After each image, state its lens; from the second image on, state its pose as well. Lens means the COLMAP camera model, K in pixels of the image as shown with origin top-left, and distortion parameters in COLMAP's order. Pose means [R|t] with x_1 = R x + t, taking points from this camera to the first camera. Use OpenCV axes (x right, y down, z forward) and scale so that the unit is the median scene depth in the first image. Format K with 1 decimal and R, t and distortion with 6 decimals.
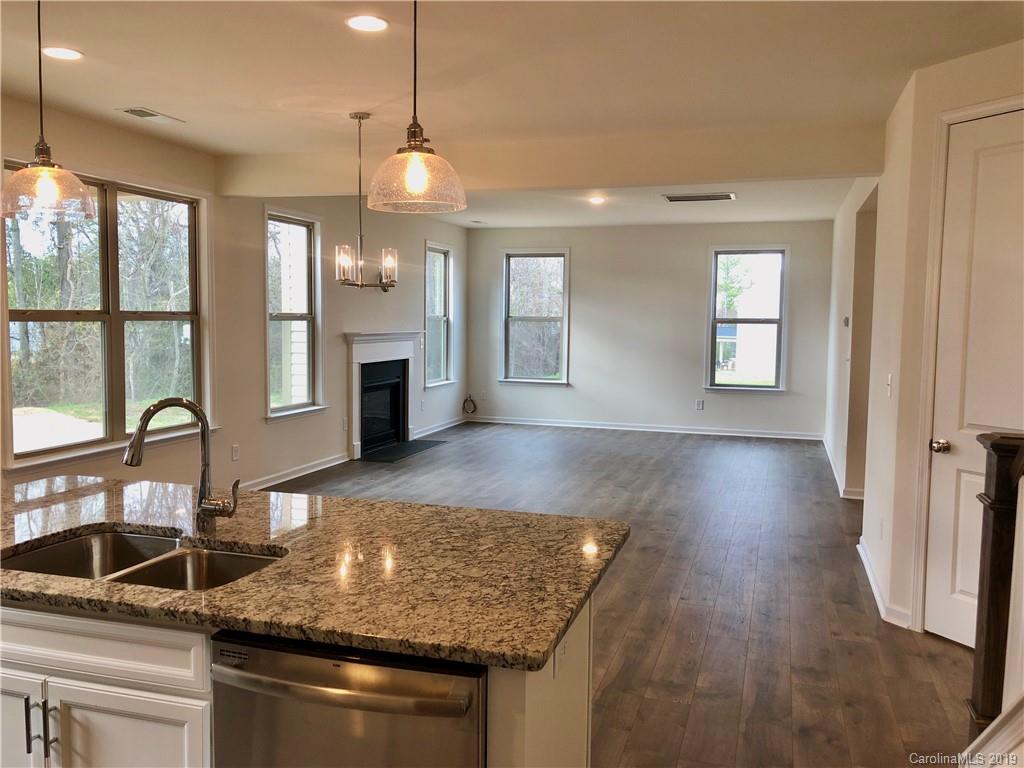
lens RADIAL K [[838.2, 0, 512.0], [0, 838.2, 384.0], [0, 0, 1]] dist [0.104415, -0.172754]
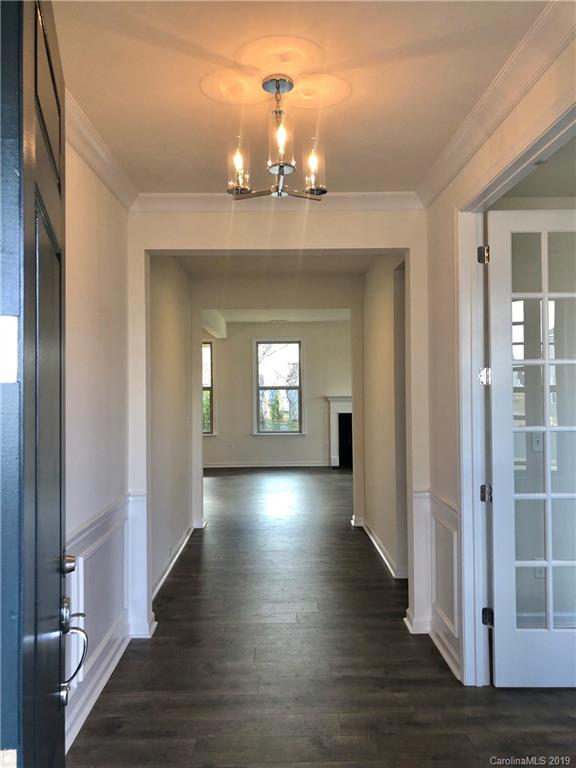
lens RADIAL K [[628.7, 0, 288.0], [0, 628.7, 384.0], [0, 0, 1]] dist [0.104415, -0.172754]
pose [[0.321189, -0.017101, -0.946861, 1.054378], [-0.060340, 0.997436, -0.038482, -0.027580], [0.945091, 0.069494, 0.319334, 0.459424]]
